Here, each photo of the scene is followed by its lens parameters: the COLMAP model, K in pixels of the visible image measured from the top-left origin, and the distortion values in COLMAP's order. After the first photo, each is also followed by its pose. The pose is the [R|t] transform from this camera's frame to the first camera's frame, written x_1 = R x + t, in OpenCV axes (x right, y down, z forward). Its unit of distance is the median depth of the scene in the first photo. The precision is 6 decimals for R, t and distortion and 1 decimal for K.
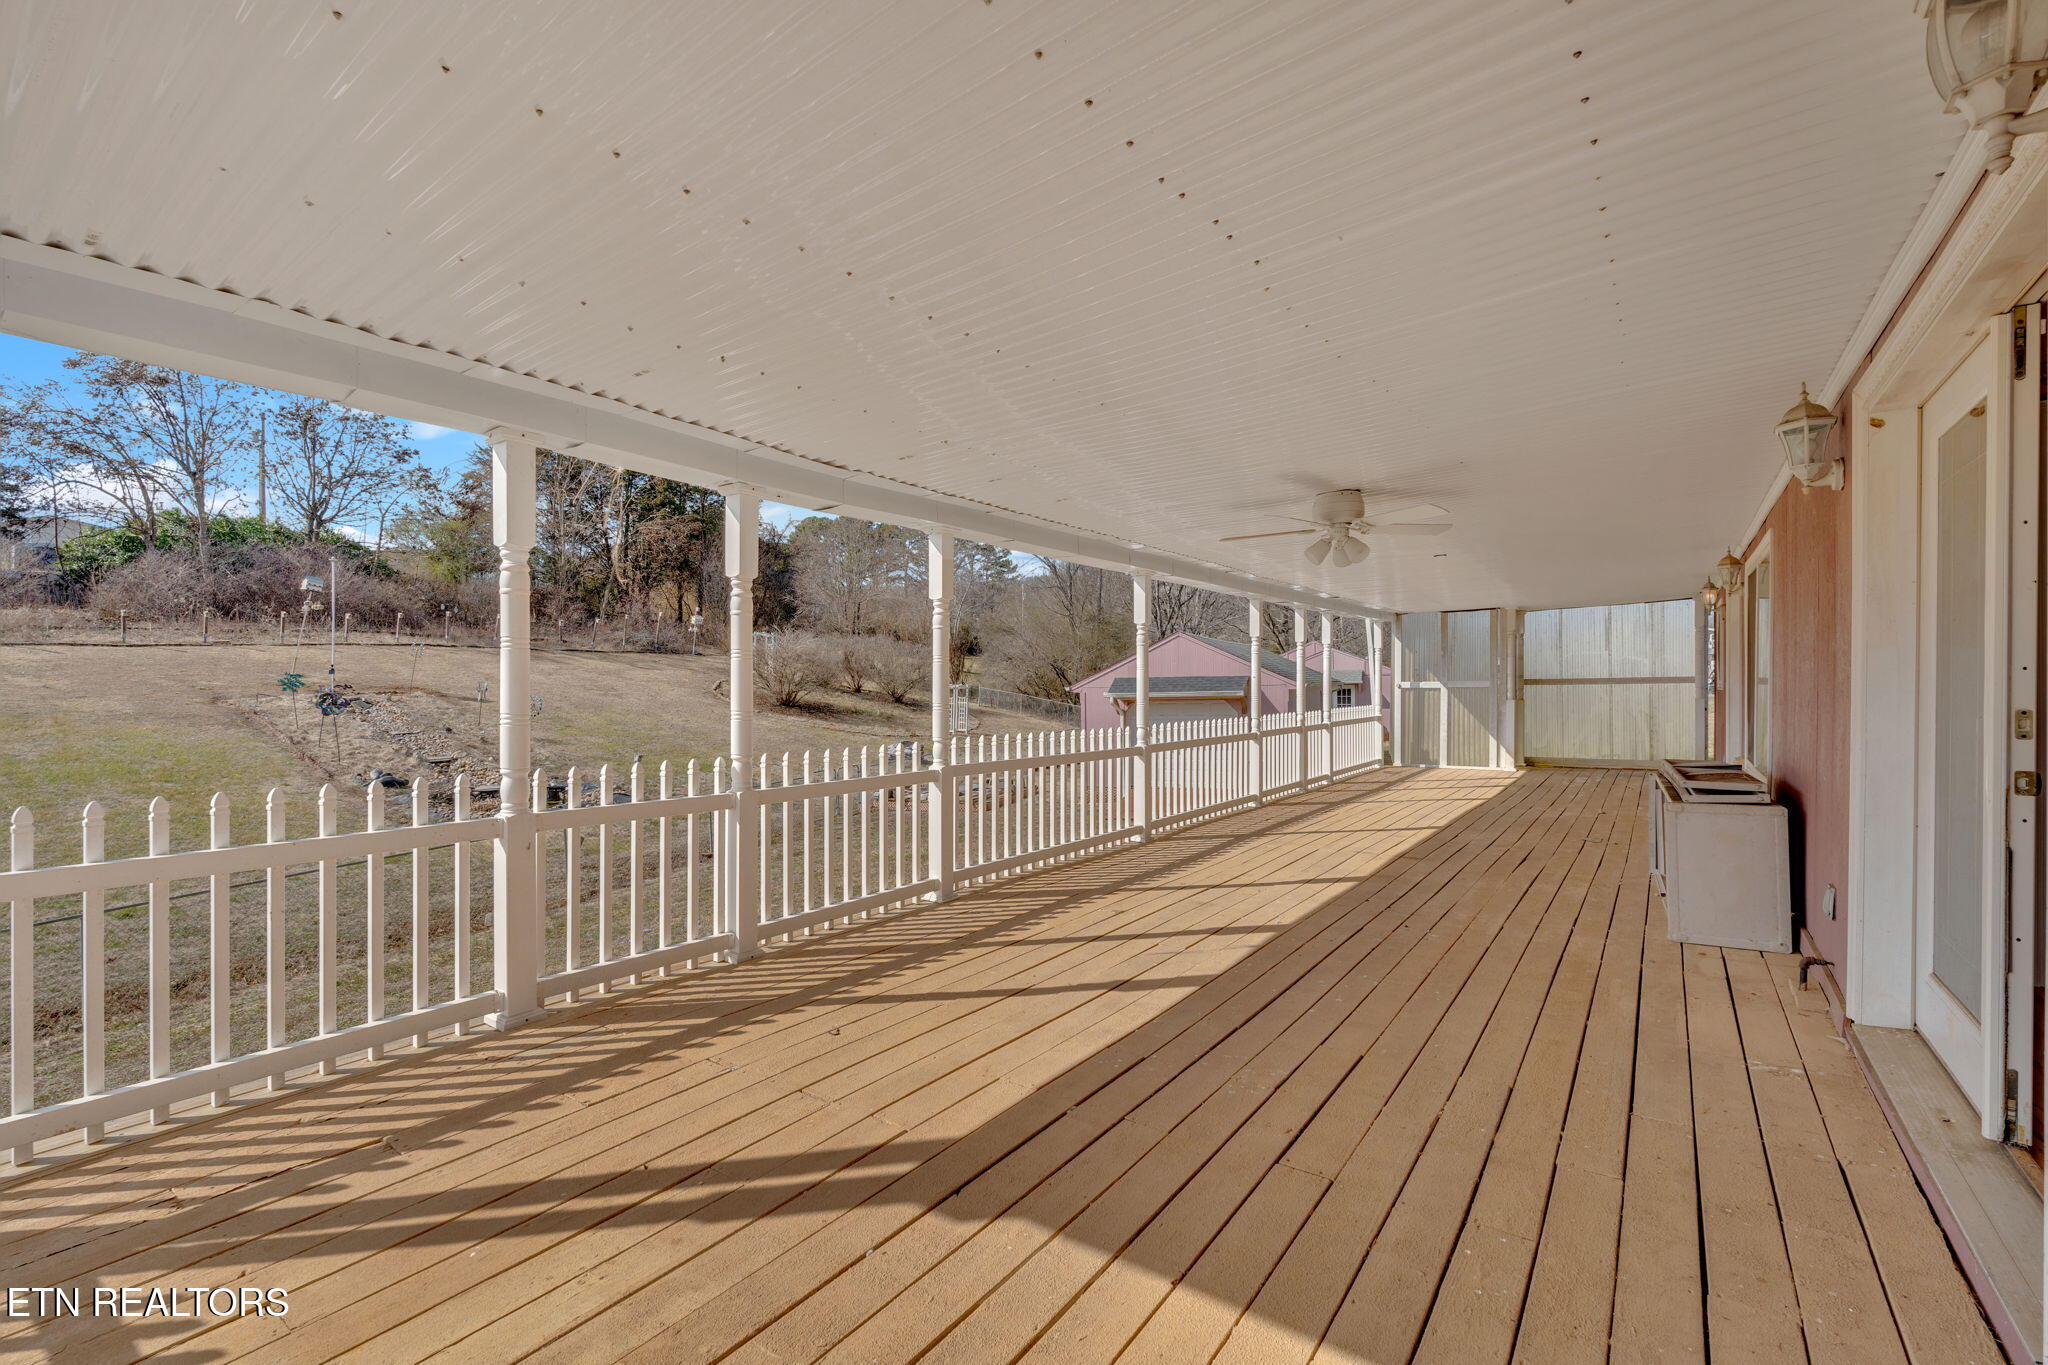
lens RADIAL K [[894.9, 0, 1029.0], [0, 894.9, 685.6], [0, 0, 1]] dist [-0.001273, -0.000941]
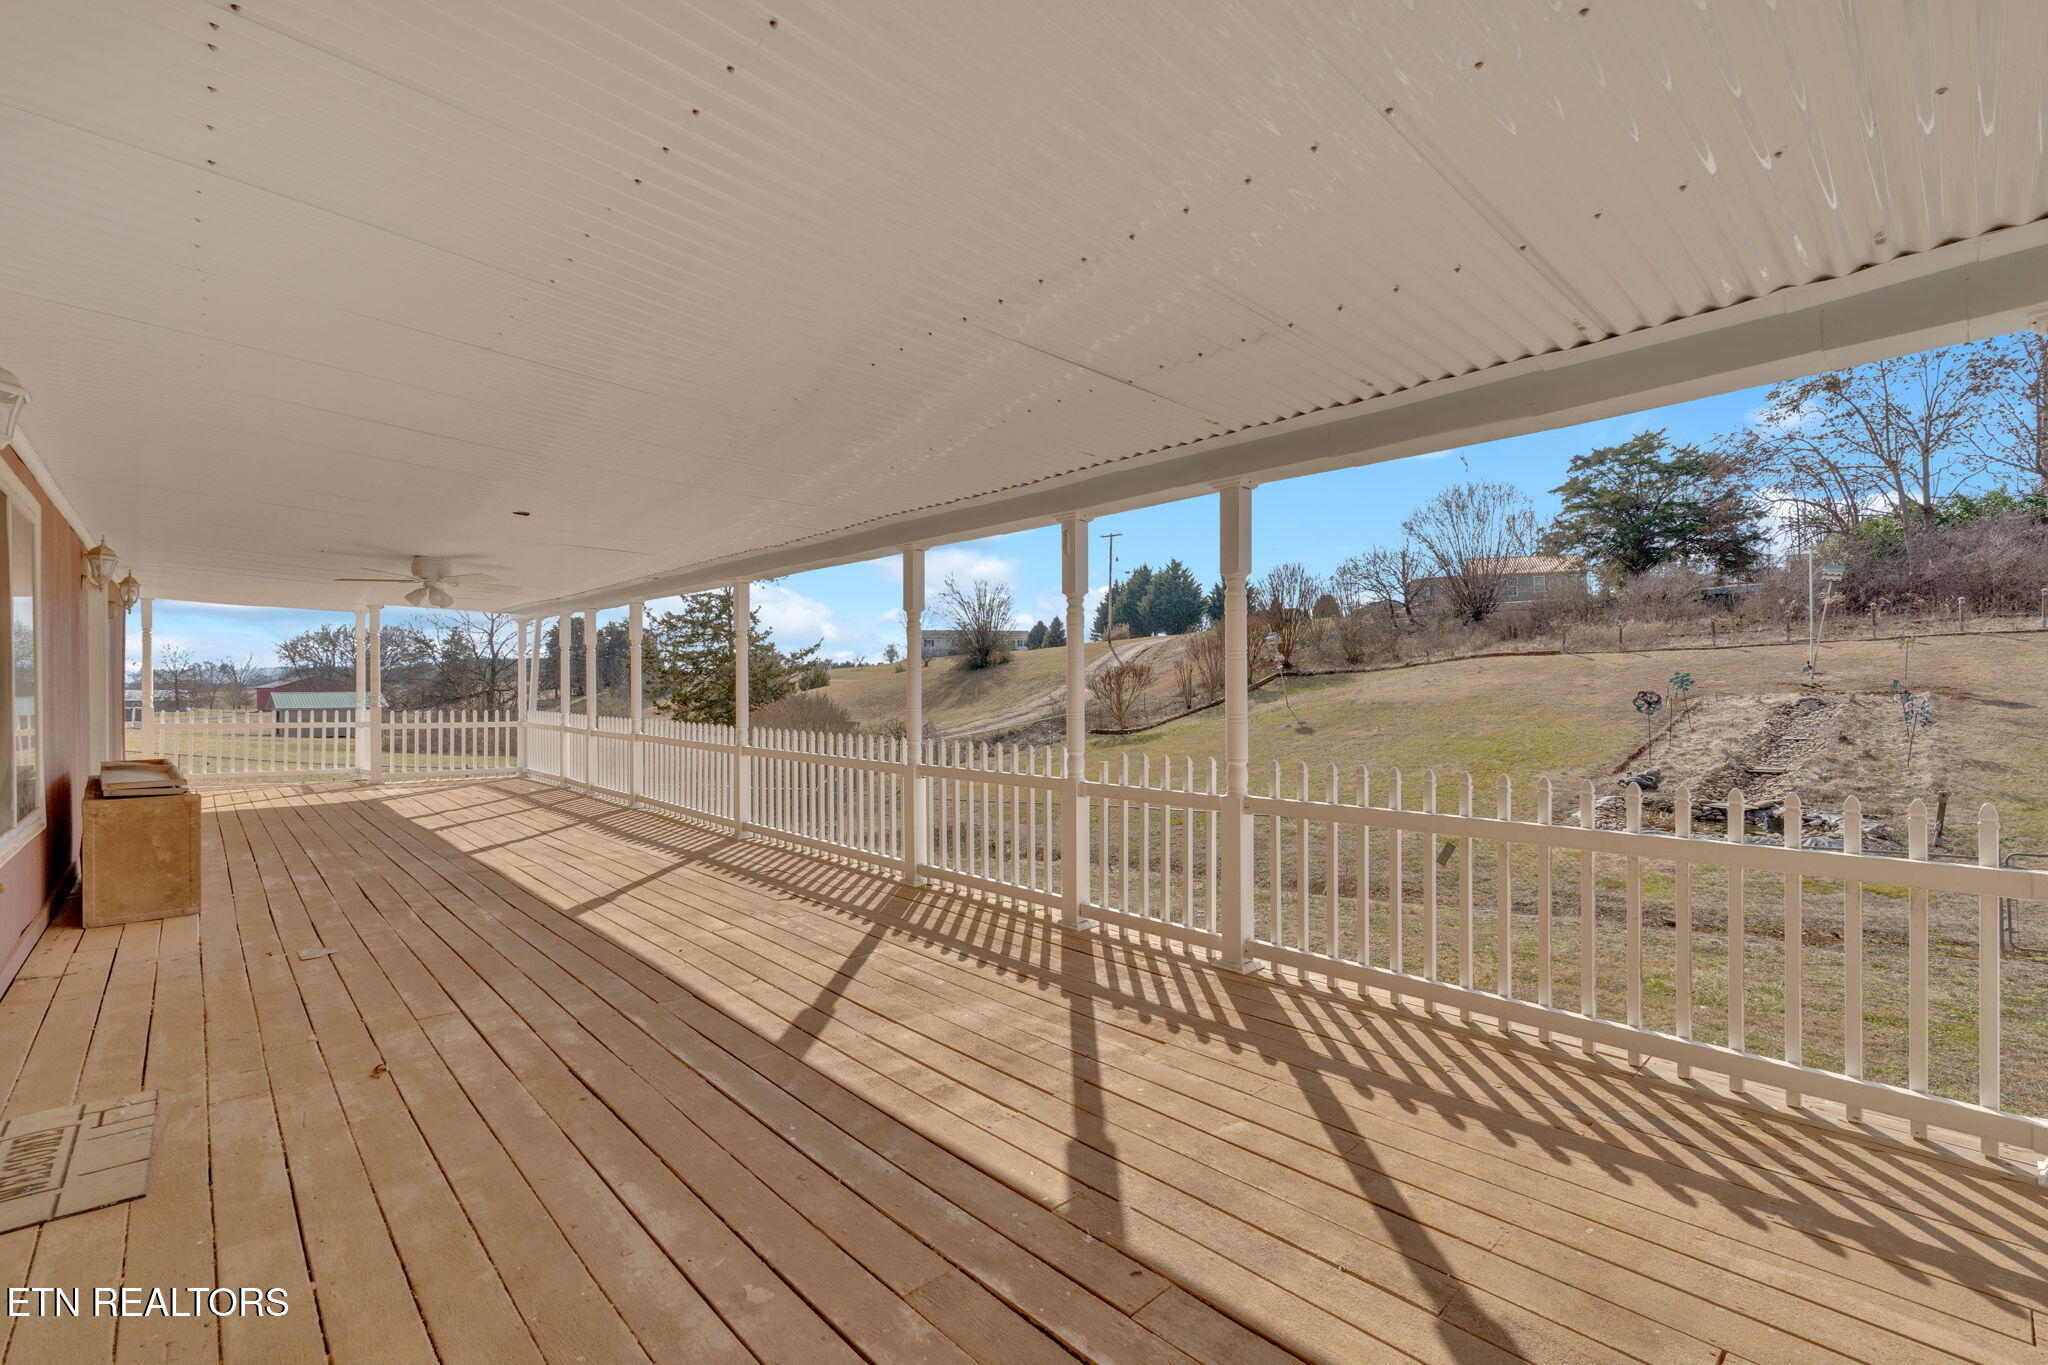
lens RADIAL K [[901.9, 0, 1024.0], [0, 901.9, 682.5], [0, 0, 1]] dist [0.005040, 0.000426]
pose [[-0.190565, -0.003715, -0.981667, 0.590080], [0.002810, 0.999987, -0.004330, -0.001507], [0.981671, -0.003584, -0.190552, 0.832798]]
